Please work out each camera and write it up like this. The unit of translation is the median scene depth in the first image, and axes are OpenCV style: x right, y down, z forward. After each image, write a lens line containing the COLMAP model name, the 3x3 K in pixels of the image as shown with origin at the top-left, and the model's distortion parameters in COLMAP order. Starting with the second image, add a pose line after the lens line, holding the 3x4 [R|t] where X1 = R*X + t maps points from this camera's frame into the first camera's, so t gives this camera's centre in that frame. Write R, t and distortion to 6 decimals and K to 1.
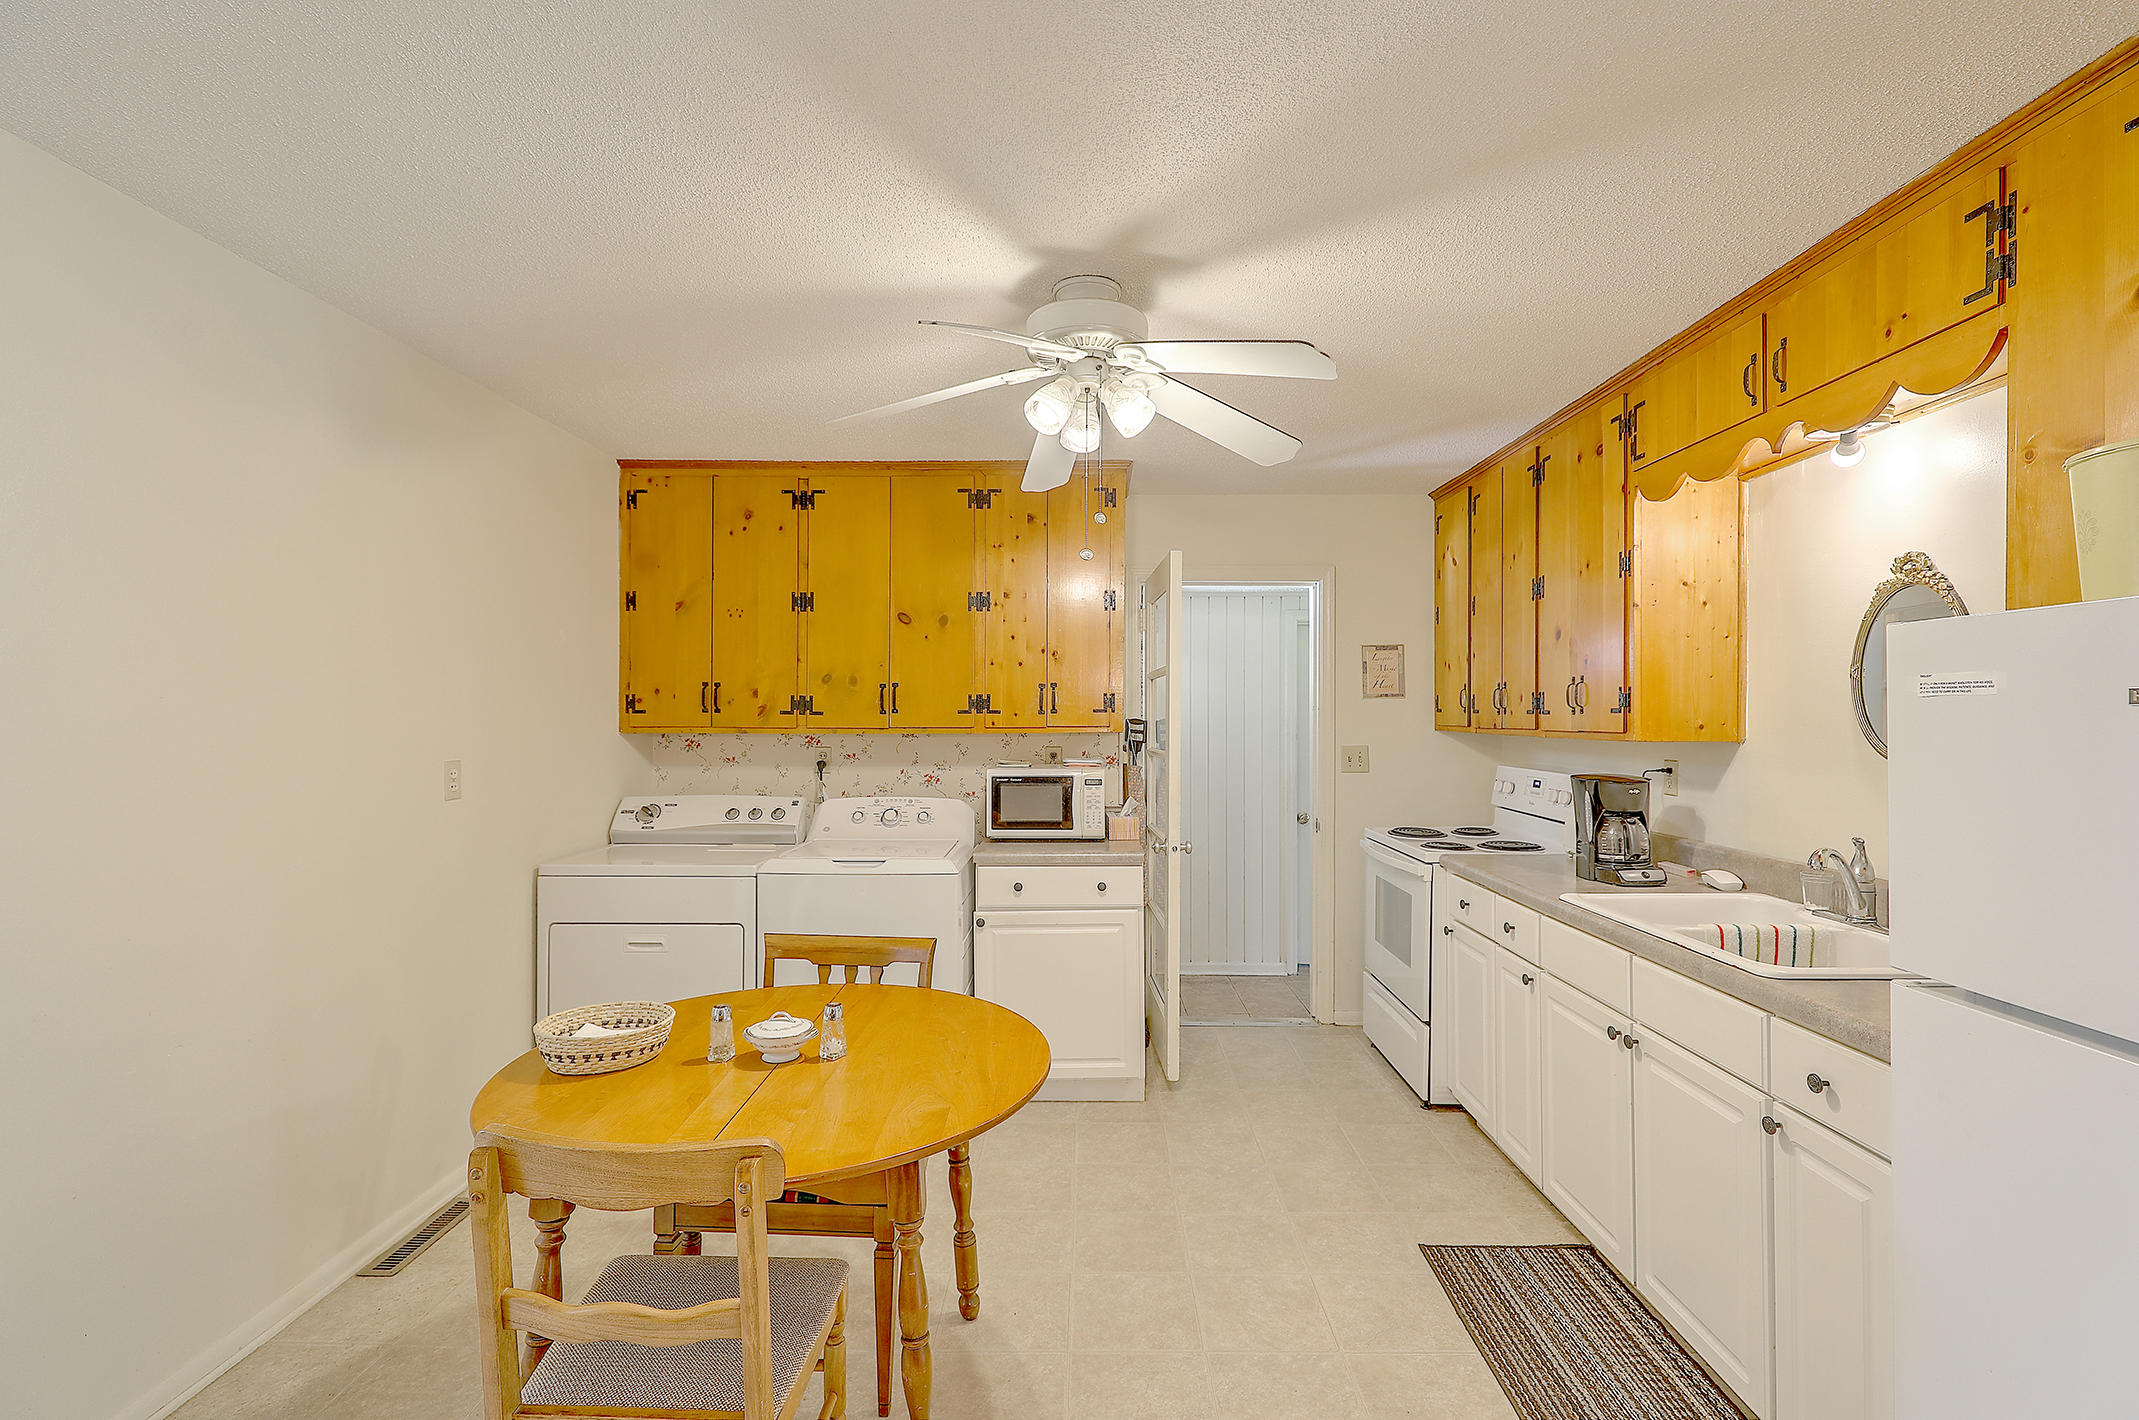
lens RADIAL K [[966.9, 0, 1077.8], [0, 966.9, 713.3], [0, 0, 1]] dist [0.002495, -0.001959]
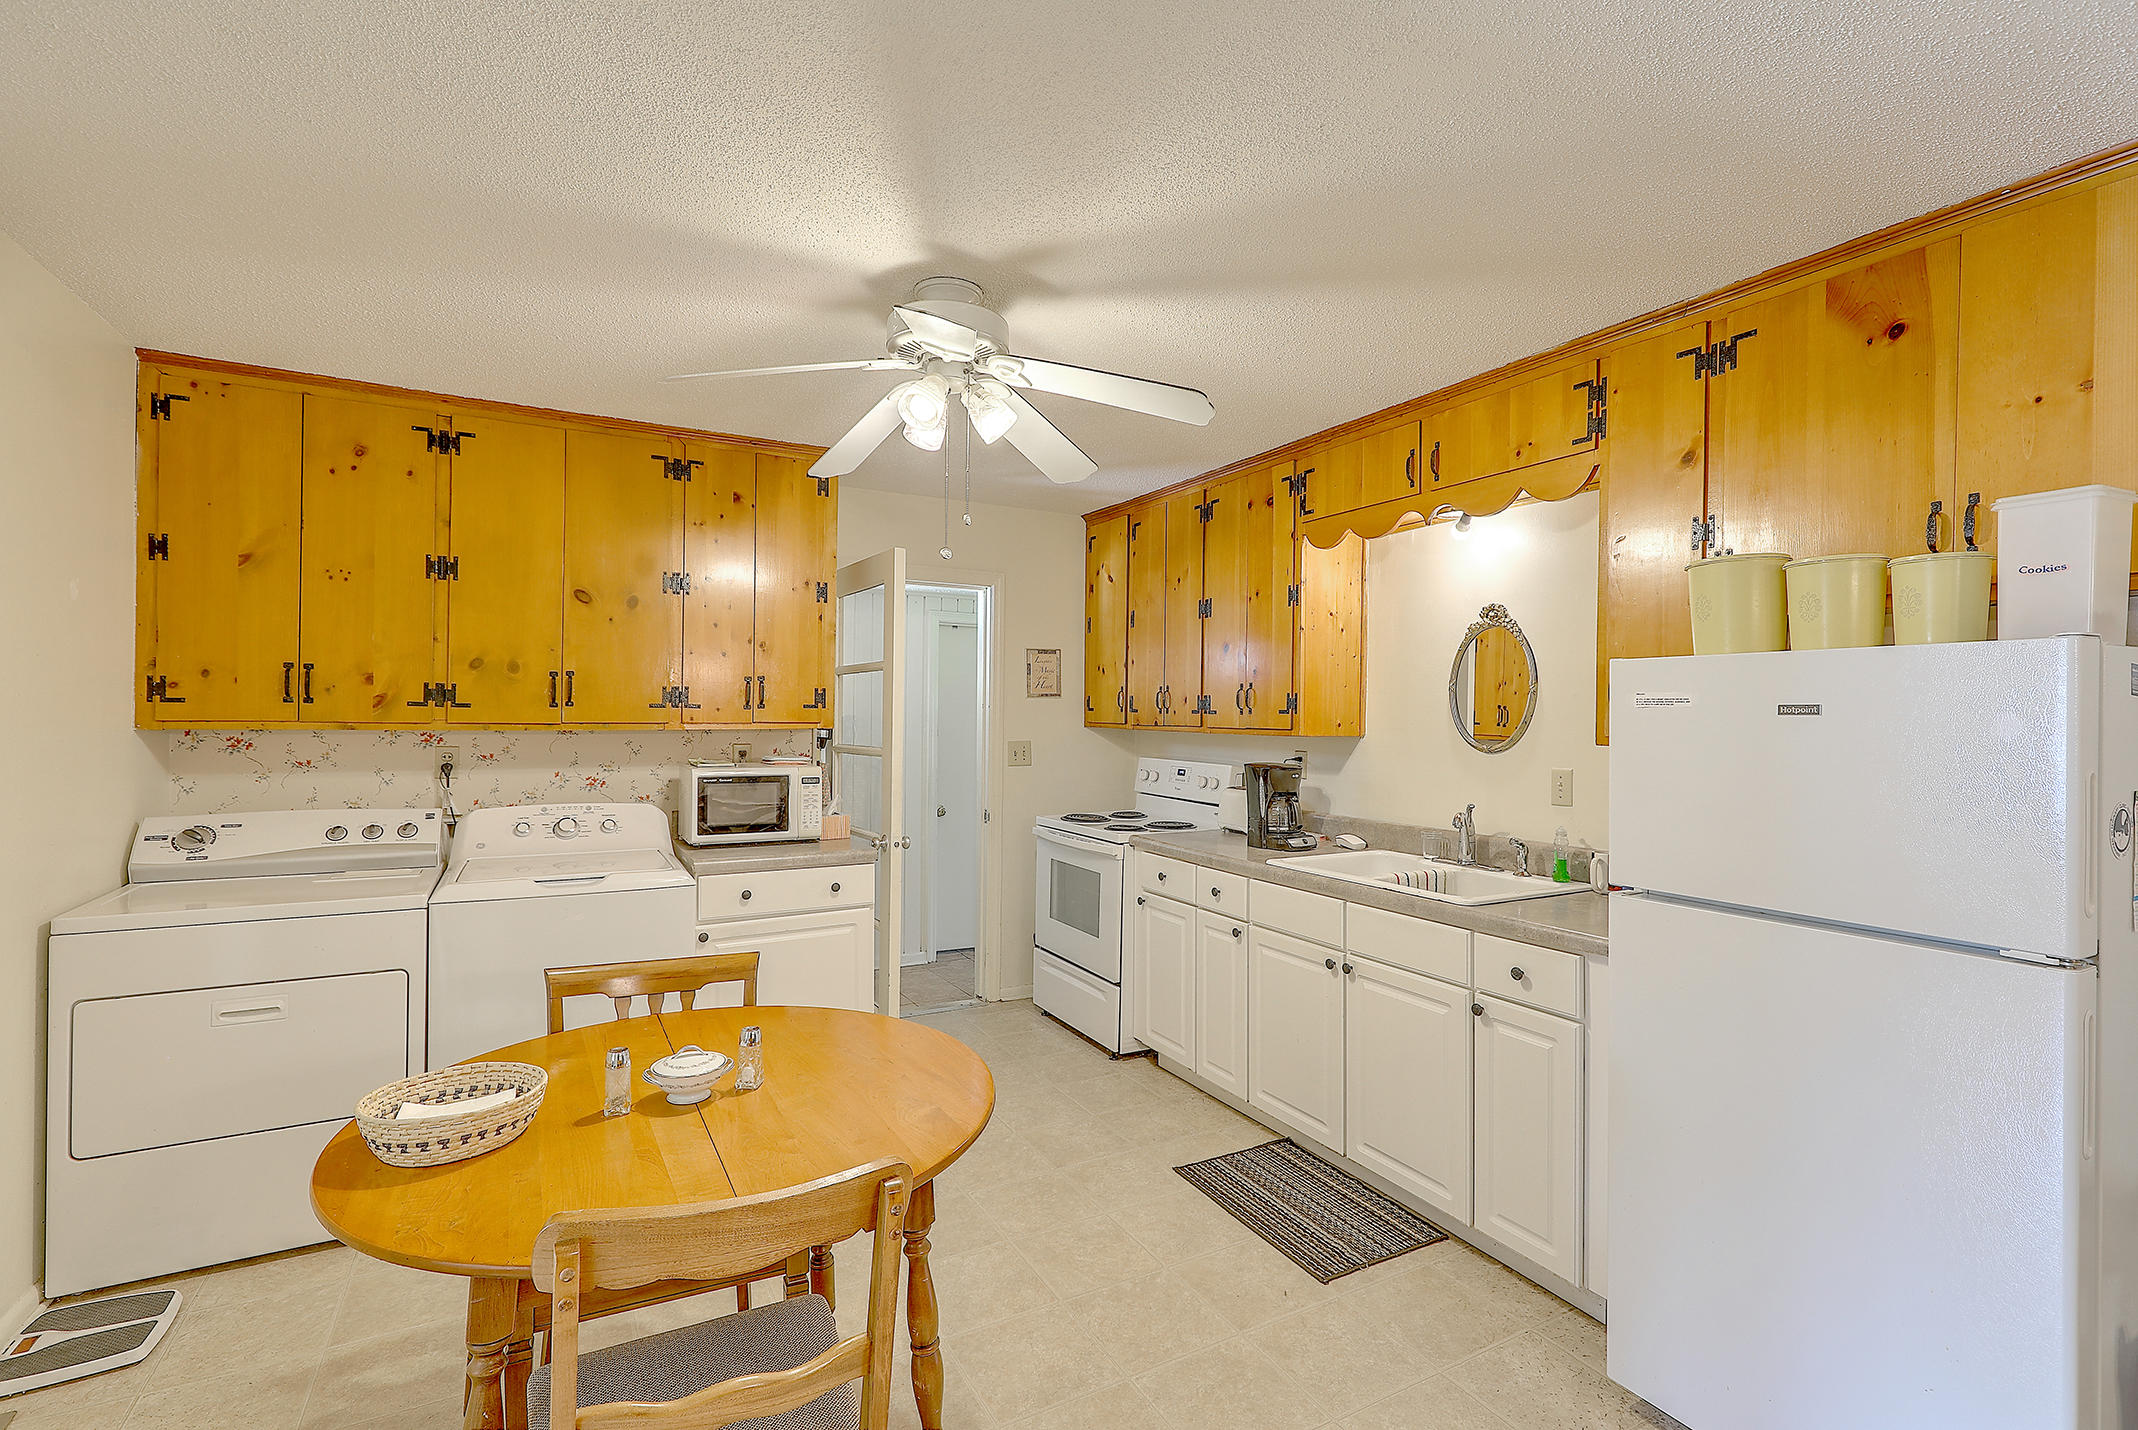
lens RADIAL K [[966.5, 0, 1082.8], [0, 966.5, 715.4], [0, 0, 1]] dist [0.002495, -0.001959]
pose [[0.871213, 0.007456, 0.490848, -0.282850], [-0.010830, 0.999933, 0.004033, -0.000475], [-0.490786, -0.008829, 0.871236, 0.037483]]
